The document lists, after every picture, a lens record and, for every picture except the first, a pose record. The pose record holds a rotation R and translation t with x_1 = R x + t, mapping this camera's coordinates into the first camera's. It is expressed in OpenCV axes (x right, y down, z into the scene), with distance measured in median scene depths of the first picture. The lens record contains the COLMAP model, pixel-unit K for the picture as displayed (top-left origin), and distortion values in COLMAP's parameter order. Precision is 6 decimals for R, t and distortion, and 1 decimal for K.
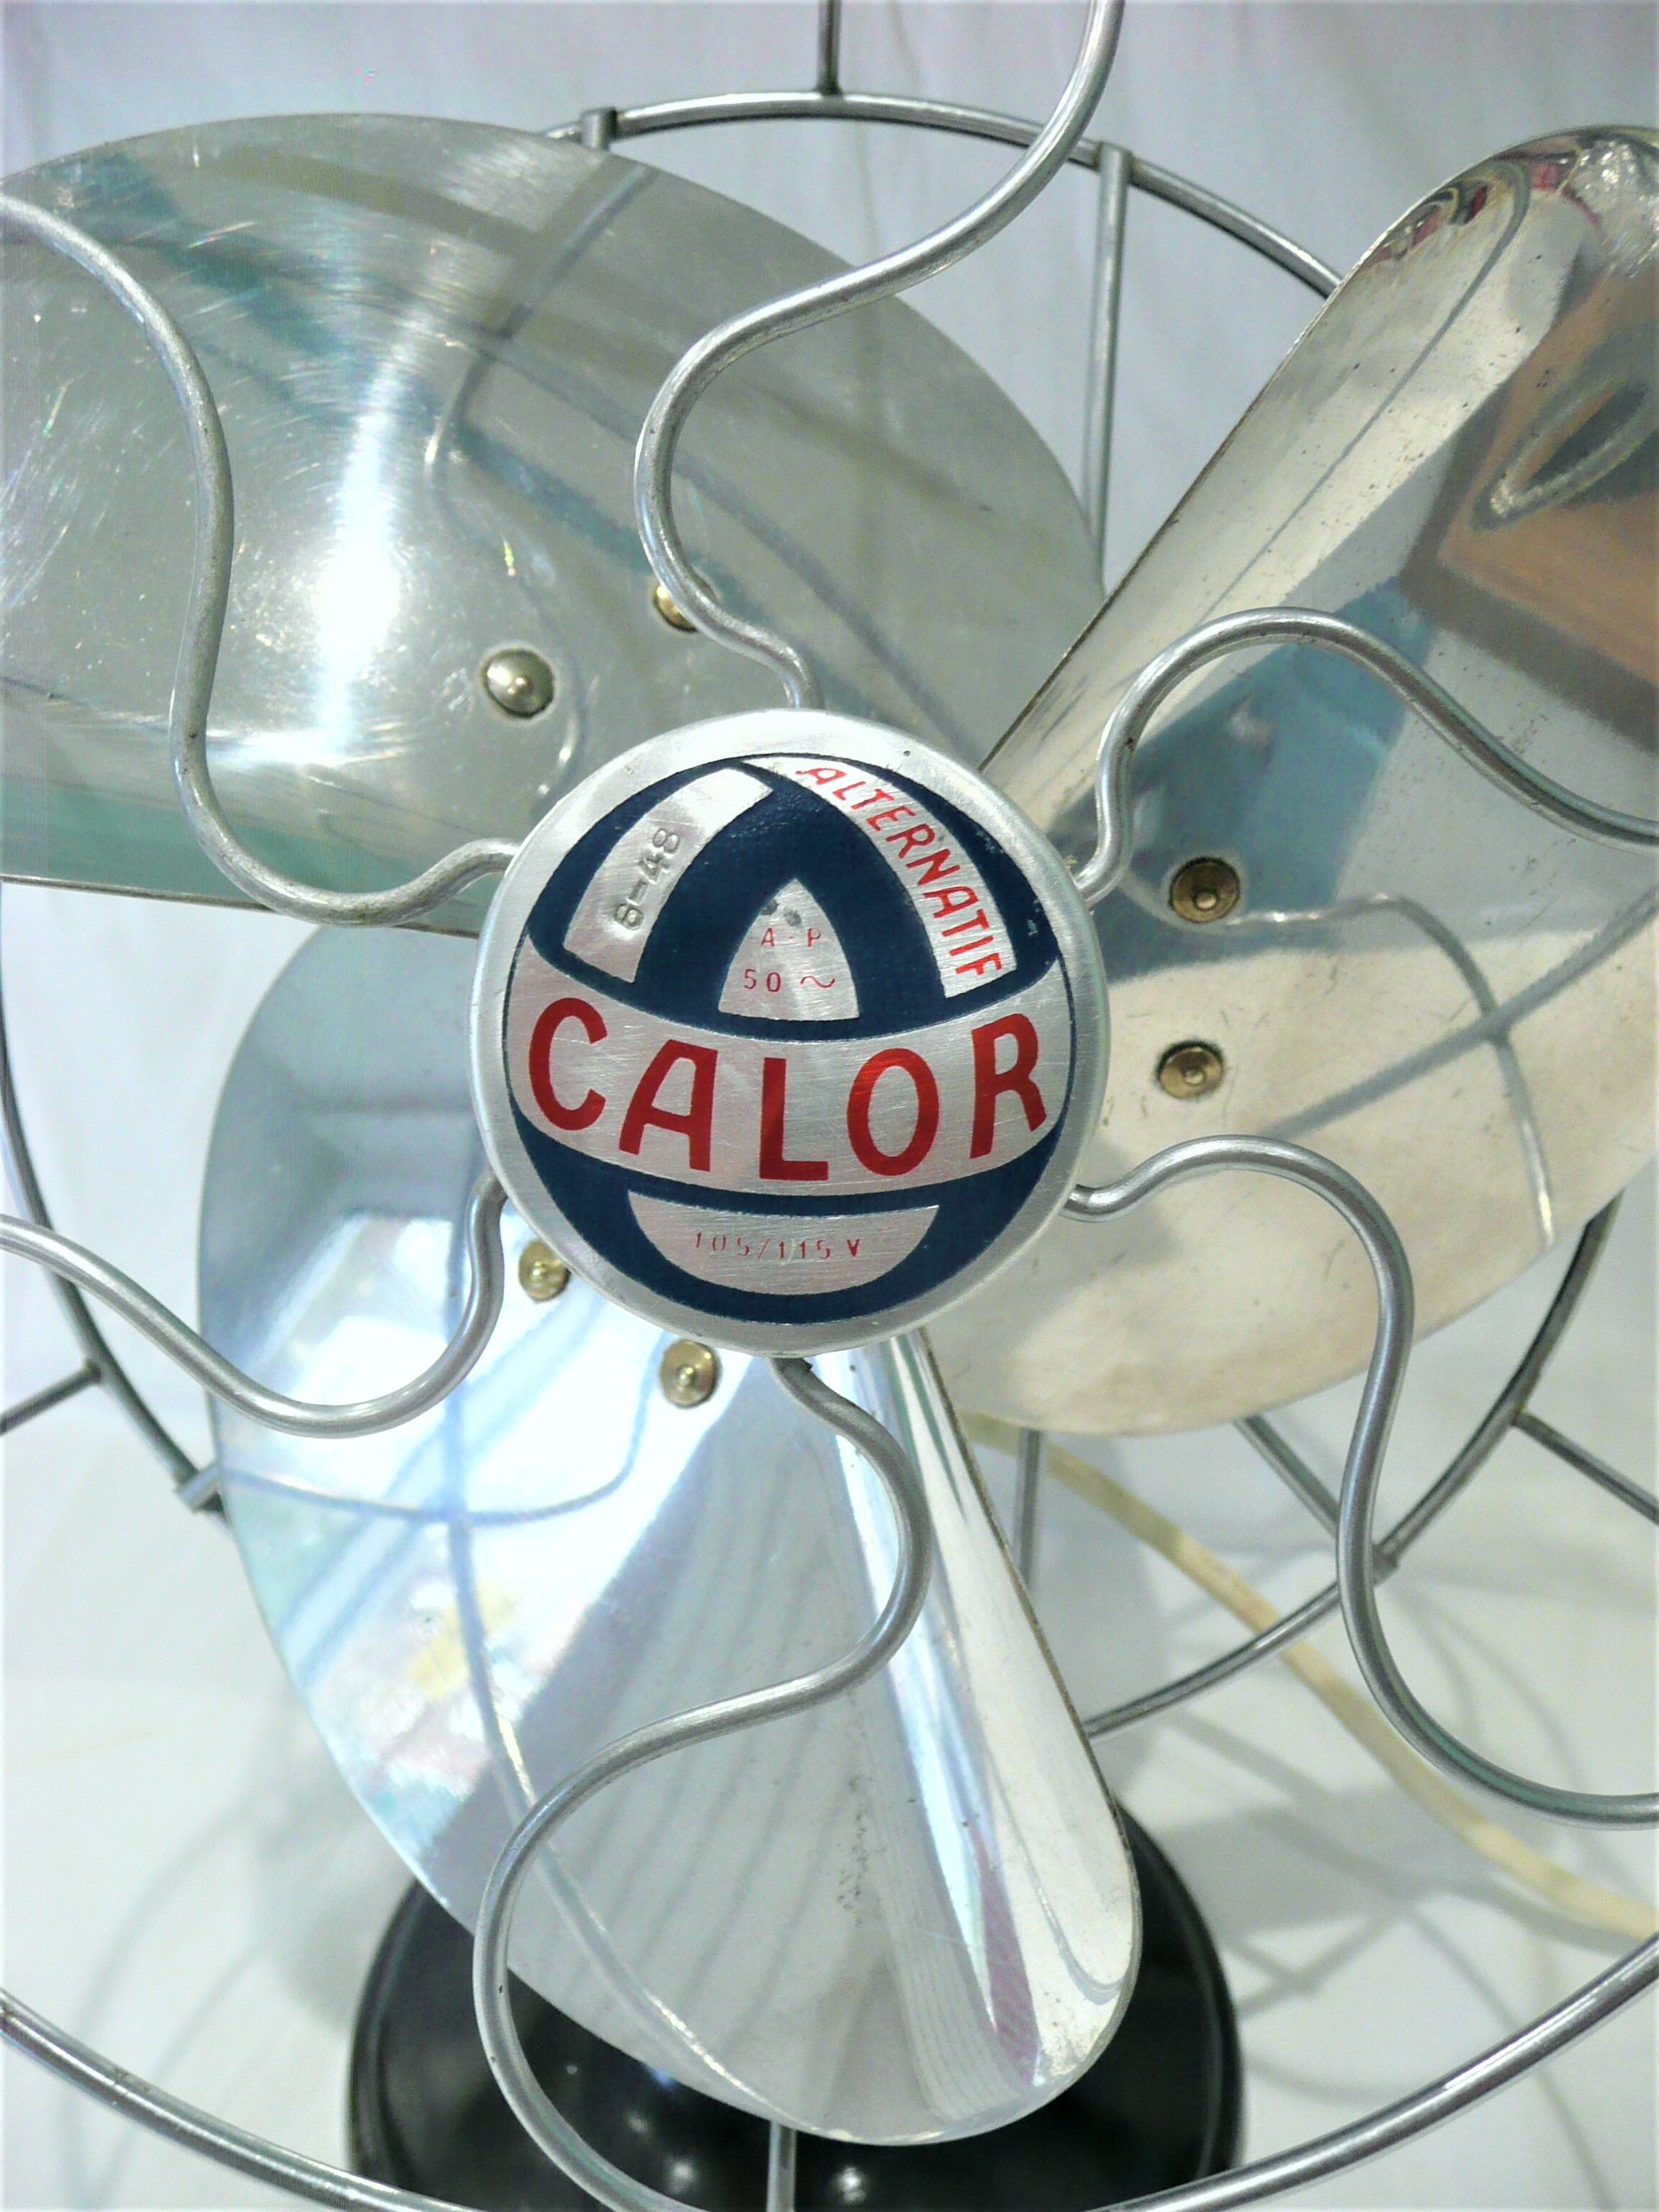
lens RADIAL K [[1833.0, 0, 840.7], [0, 1833.0, 1102.2], [0, 0, 1]] dist [0.001883, 0.000203]
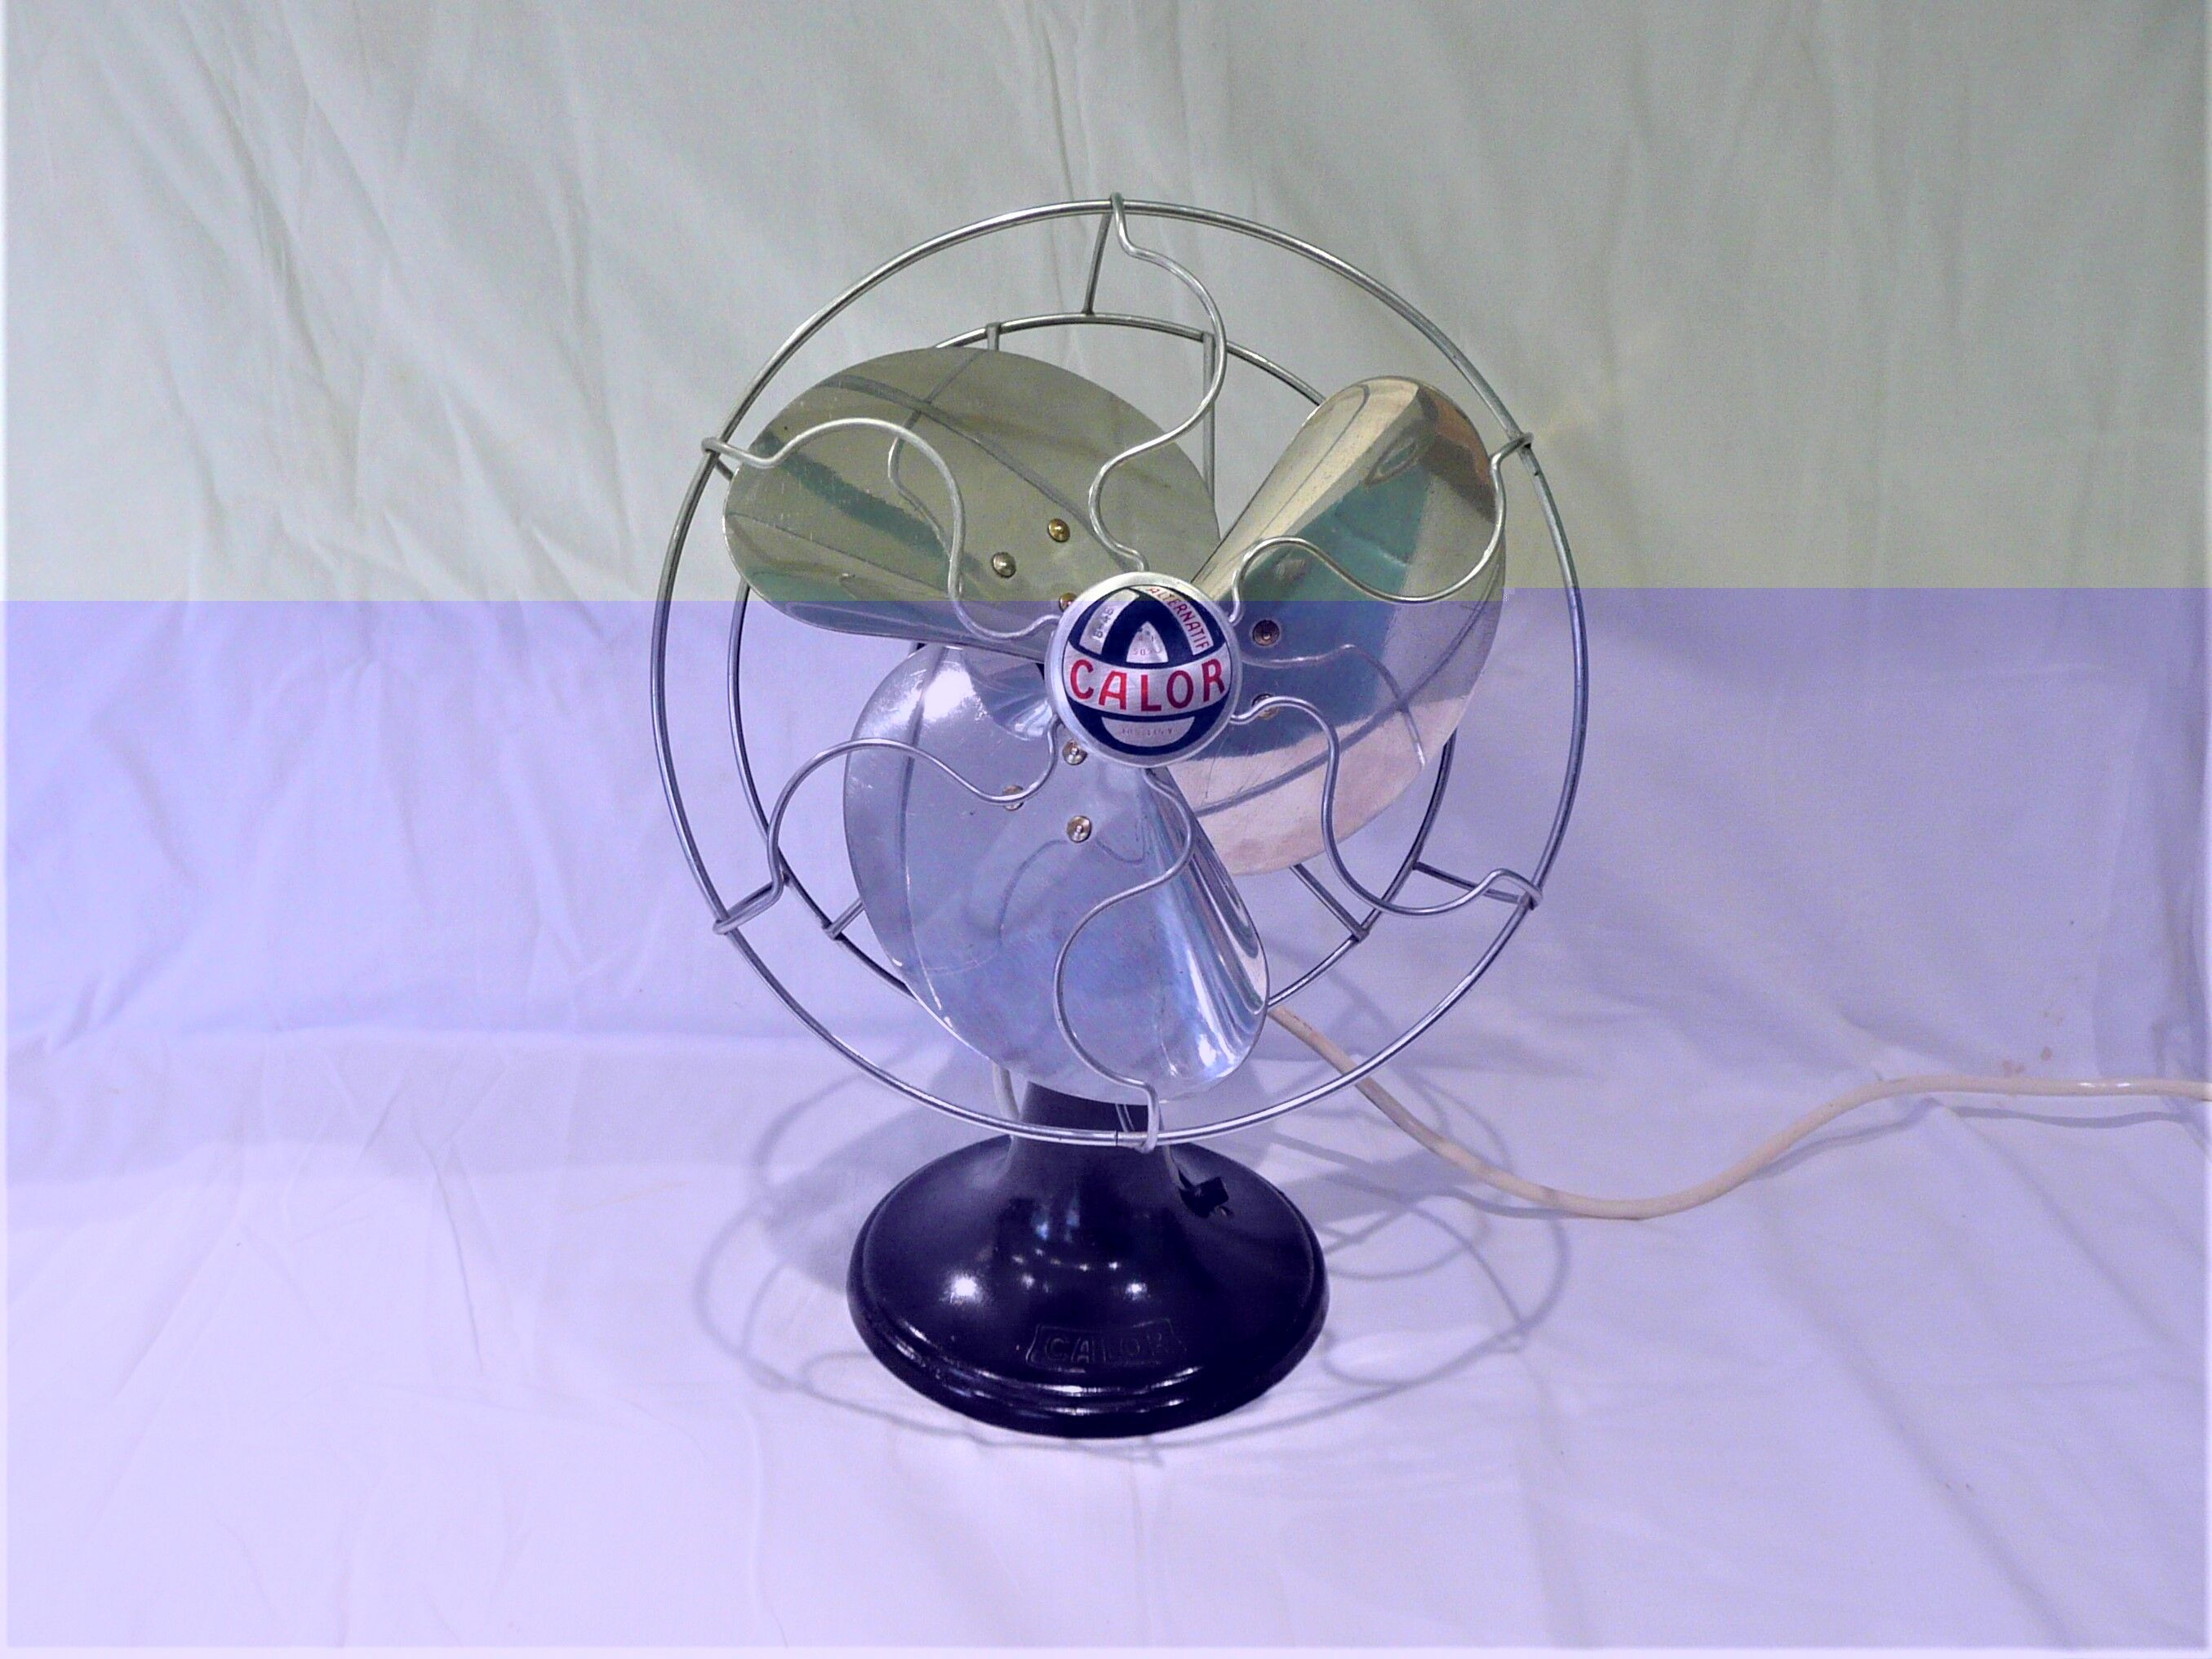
lens RADIAL K [[1833.2, 0, 1100.9], [0, 1833.2, 825.7], [0, 0, 1]] dist [0.001883, 0.000203]
pose [[0.993141, -0.051951, 0.104746, -0.477495], [0.058751, 0.996289, -0.062906, 0.455183], [-0.101089, 0.068628, 0.992508, -2.291052]]
